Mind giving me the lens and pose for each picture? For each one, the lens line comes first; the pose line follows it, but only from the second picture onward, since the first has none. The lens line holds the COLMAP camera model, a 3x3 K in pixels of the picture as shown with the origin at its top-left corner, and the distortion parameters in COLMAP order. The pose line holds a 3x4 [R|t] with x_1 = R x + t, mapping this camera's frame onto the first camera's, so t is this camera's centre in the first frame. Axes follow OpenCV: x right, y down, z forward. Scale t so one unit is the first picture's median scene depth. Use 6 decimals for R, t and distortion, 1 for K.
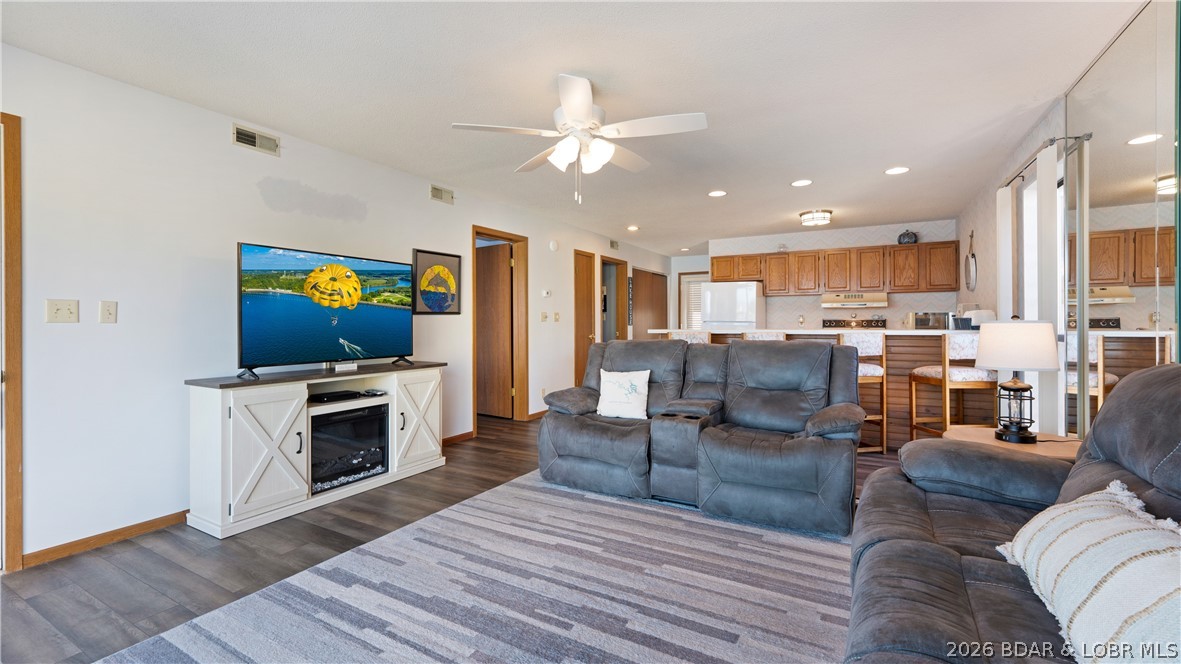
lens RADIAL K [[486.6, 0, 580.1], [0, 486.6, 321.2], [0, 0, 1]] dist [-0.005915, -0.000271]
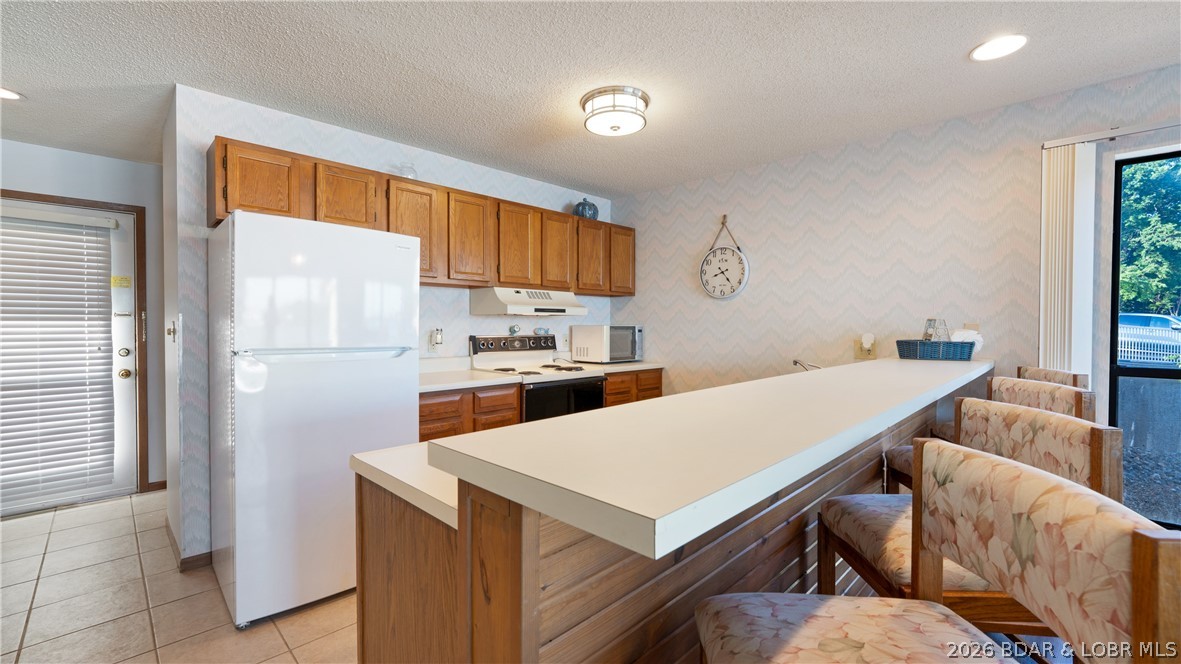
lens RADIAL K [[486.6, 0, 579.5], [0, 486.6, 335.1], [0, 0, 1]] dist [-0.005915, -0.000271]
pose [[0.270988, -0.014203, 0.962478, 0.097585], [-0.002496, 0.999877, 0.015457, -0.034399], [-0.962580, -0.006591, 0.270919, 2.003540]]
